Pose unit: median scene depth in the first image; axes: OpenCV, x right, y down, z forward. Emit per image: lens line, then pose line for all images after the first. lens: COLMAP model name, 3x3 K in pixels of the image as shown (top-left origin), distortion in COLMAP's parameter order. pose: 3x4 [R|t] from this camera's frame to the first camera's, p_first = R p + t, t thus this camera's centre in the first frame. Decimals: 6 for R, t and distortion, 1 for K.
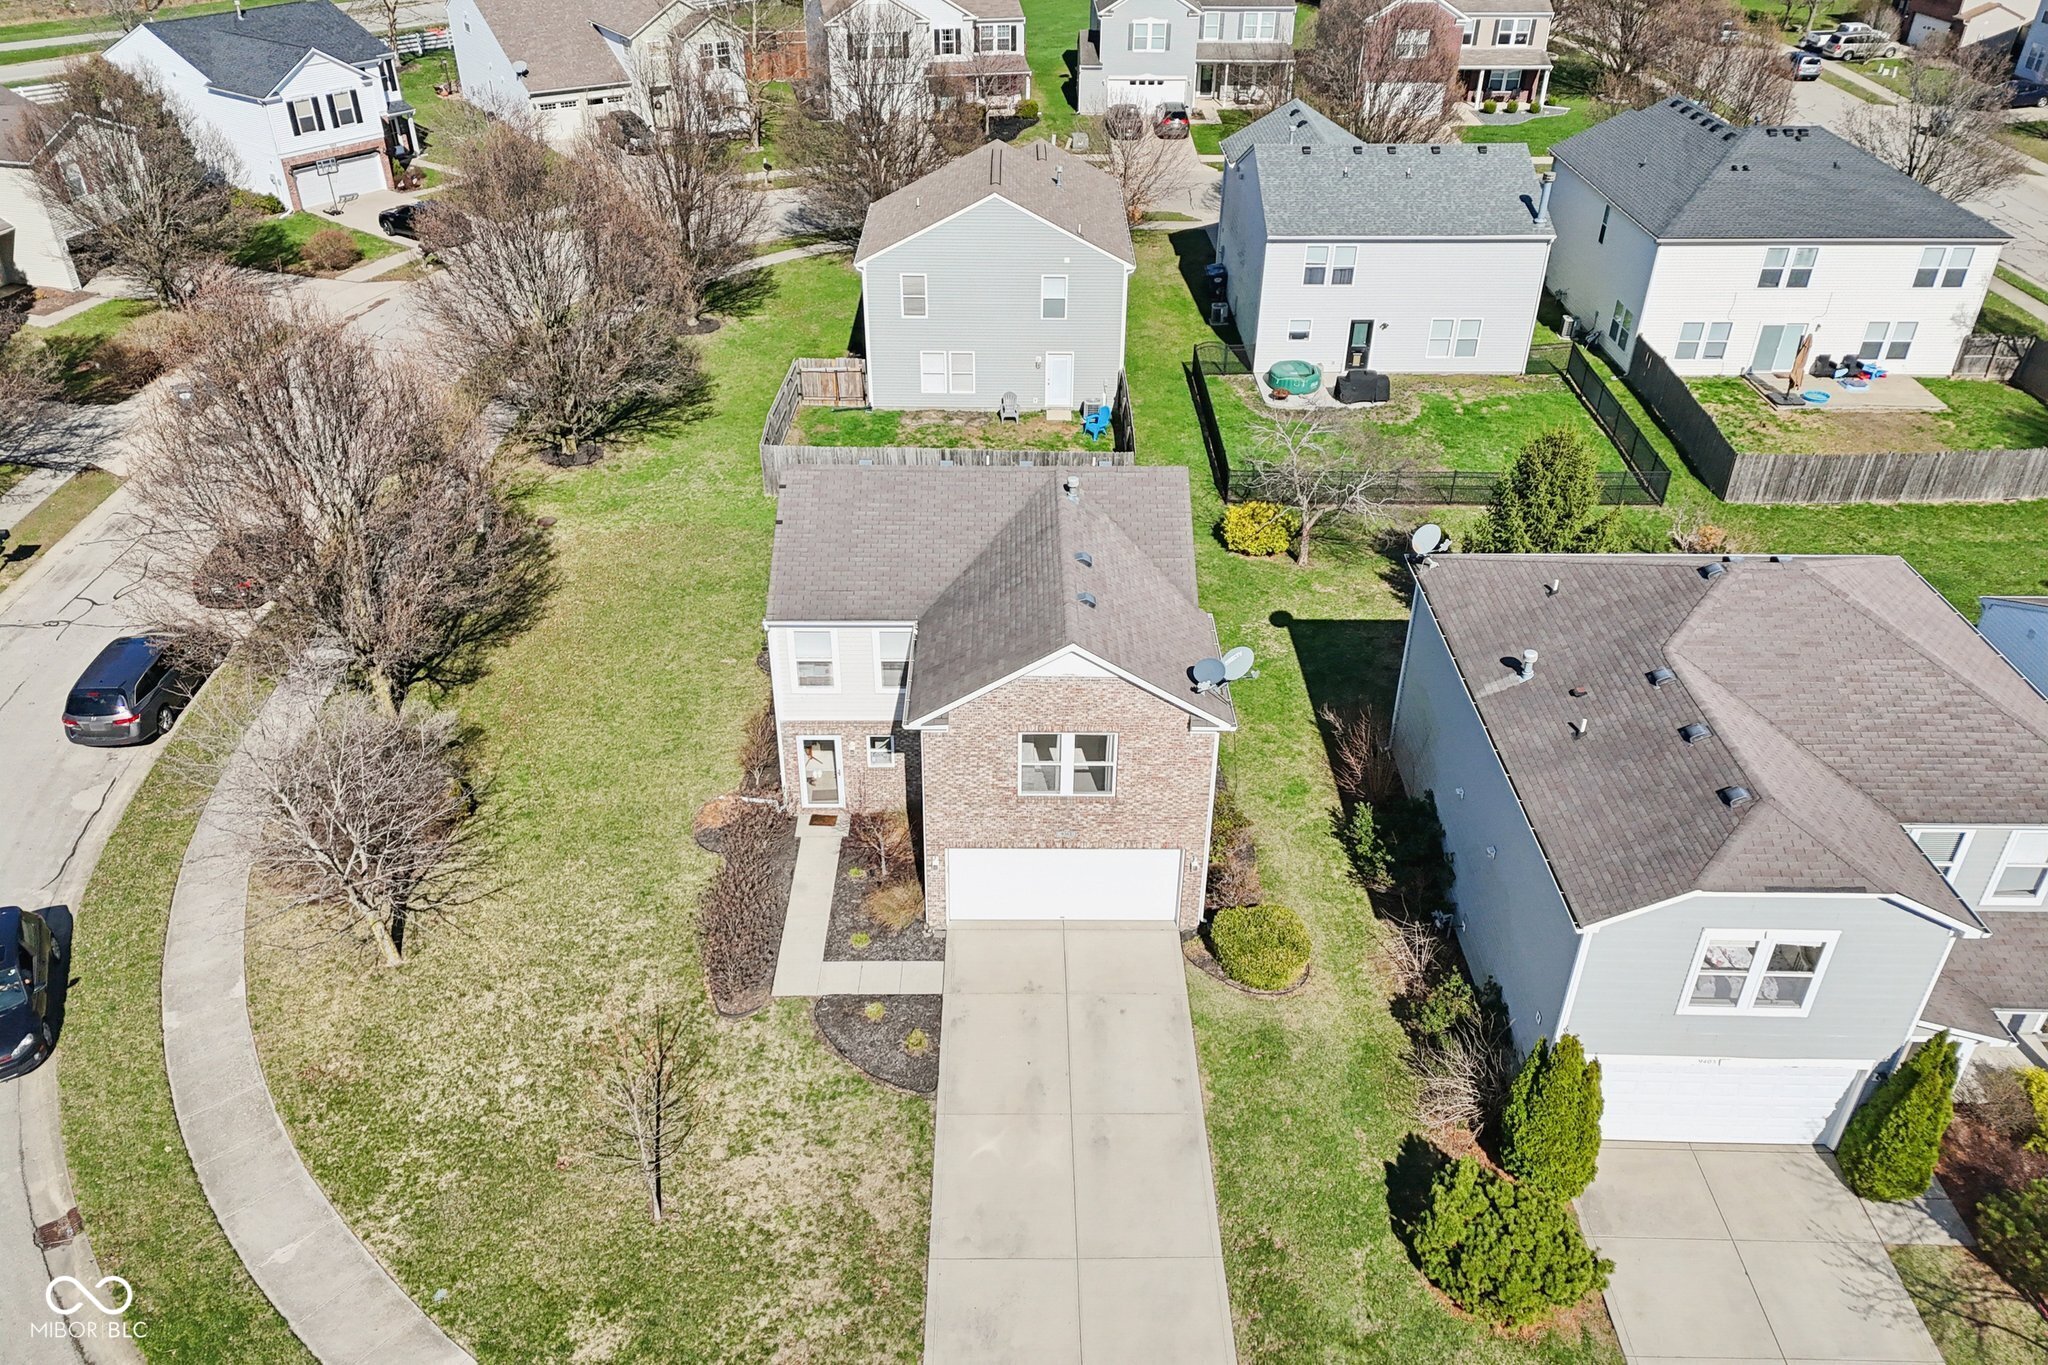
lens RADIAL K [[1496.3, 0, 1027.6], [0, 1496.3, 665.0], [0, 0, 1]] dist [0.092810, -0.089840]
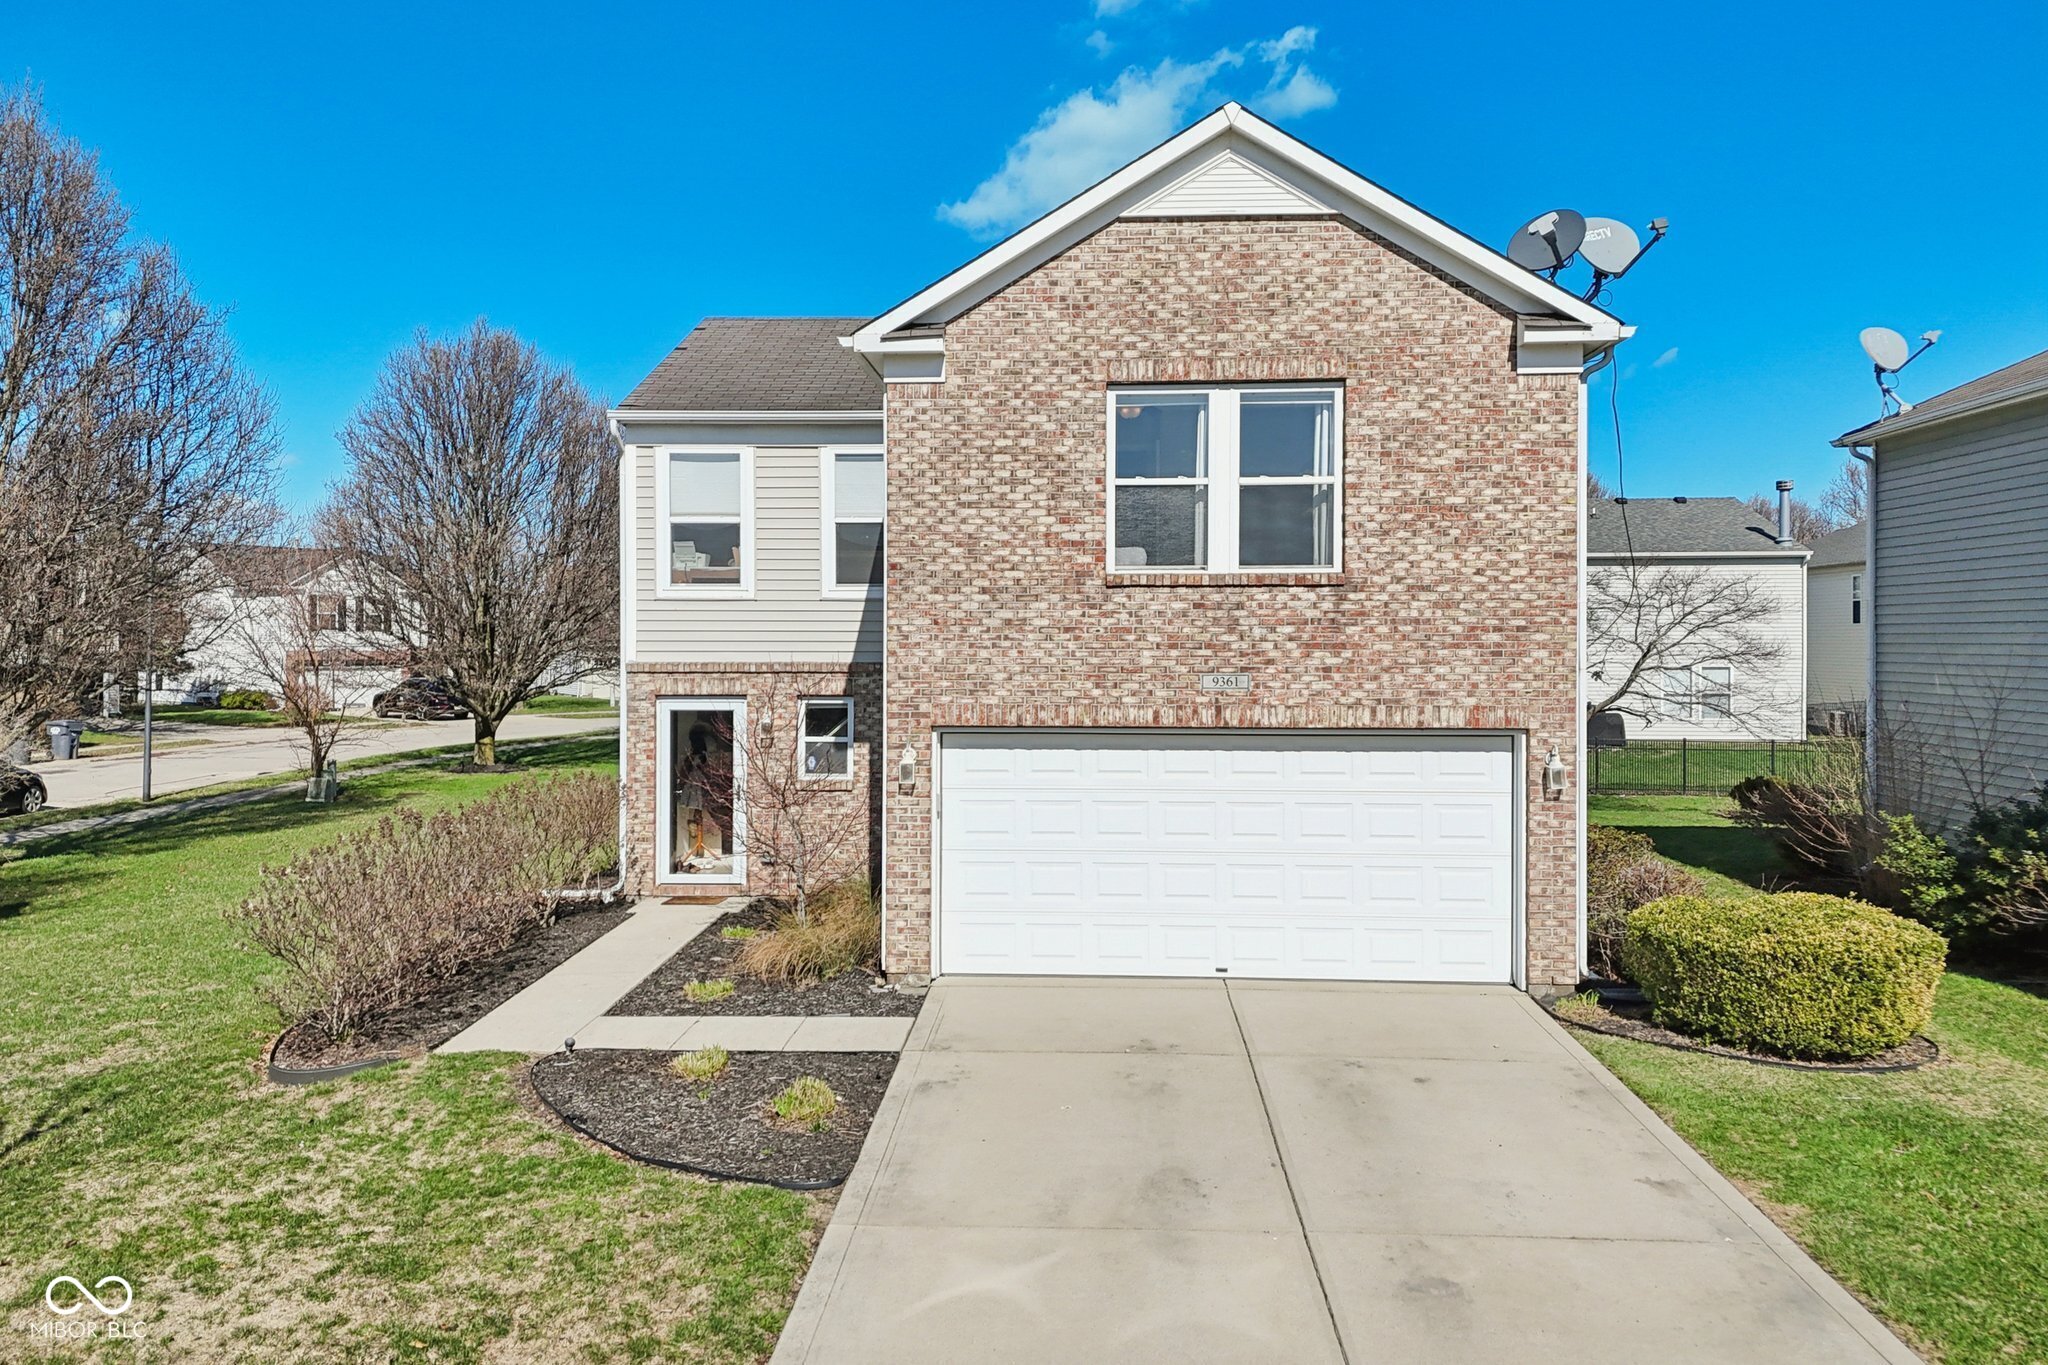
lens RADIAL K [[1497.1, 0, 1017.7], [0, 1497.1, 669.8], [0, 0, 1]] dist [0.139143, -0.187709]
pose [[0.997982, -0.009307, -0.062809, -0.003142], [-0.024594, 0.855317, -0.517521, 0.197027], [0.058538, 0.518021, 0.853362, 0.388574]]
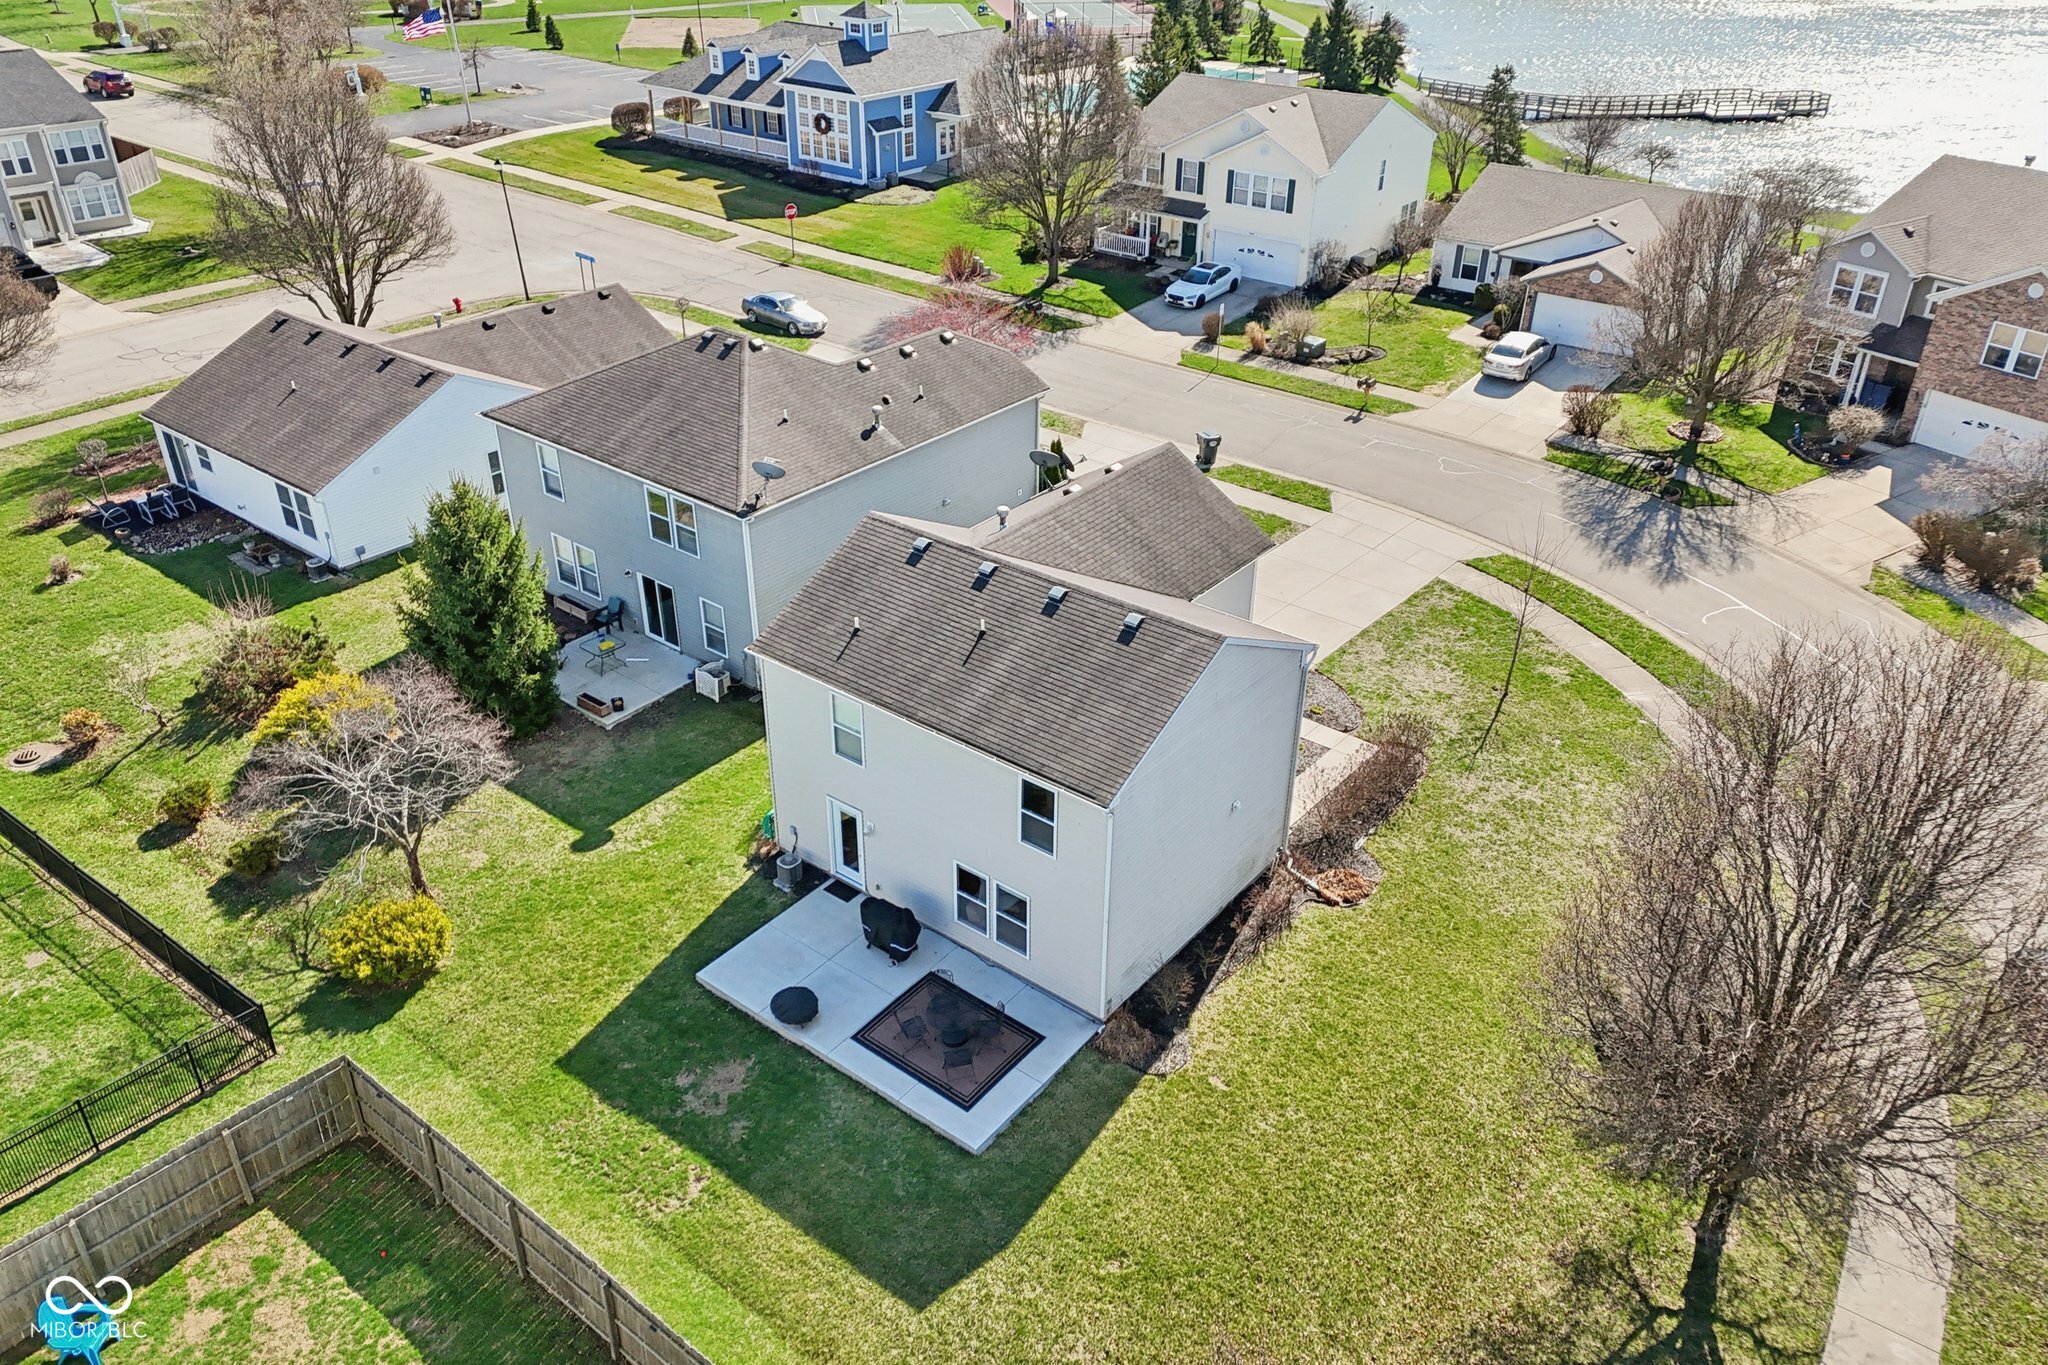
lens RADIAL K [[1496.3, 0, 1027.6], [0, 1496.3, 665.0], [0, 0, 1]] dist [0.092810, -0.089840]
pose [[-0.784225, -0.323706, 0.529345, -0.355451], [0.313316, 0.529773, 0.788146, -0.554455], [-0.535560, 0.783935, -0.314039, 0.908998]]
